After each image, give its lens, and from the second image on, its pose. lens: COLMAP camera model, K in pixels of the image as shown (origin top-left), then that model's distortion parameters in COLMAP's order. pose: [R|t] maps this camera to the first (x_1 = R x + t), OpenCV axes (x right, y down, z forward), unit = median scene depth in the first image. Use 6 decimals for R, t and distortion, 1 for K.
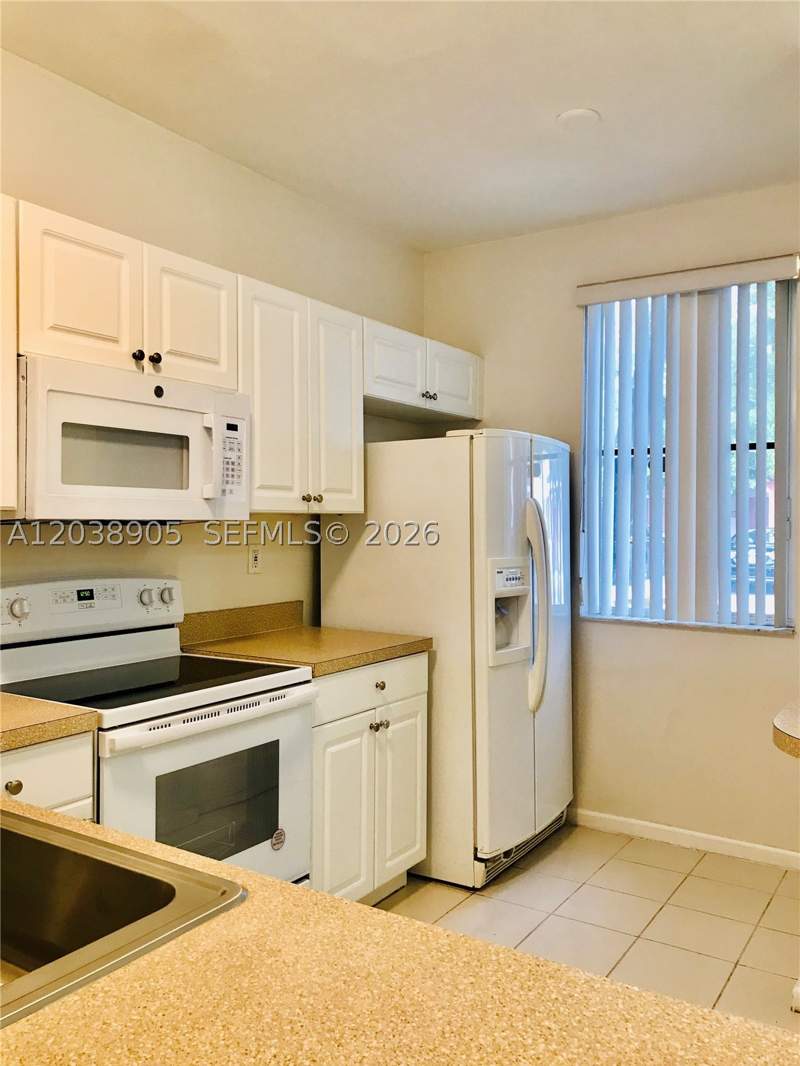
lens RADIAL K [[866.9, 0, 399.4], [0, 866.9, 526.3], [0, 0, 1]] dist [0.008867, -0.013121]
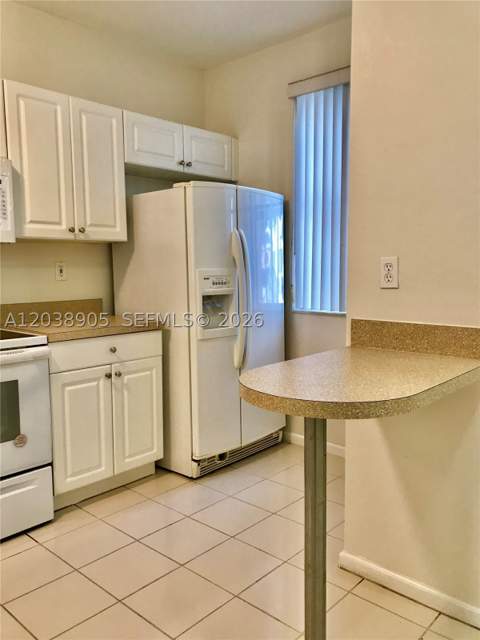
lens RADIAL K [[520.5, 0, 240.4], [0, 520.5, 324.3], [0, 0, 1]] dist [0.008867, -0.013121]
pose [[0.988555, 0.007885, -0.150656, 0.310432], [0.008650, 0.994027, 0.108788, 0.034335], [0.150614, -0.108846, 0.982582, 0.105458]]
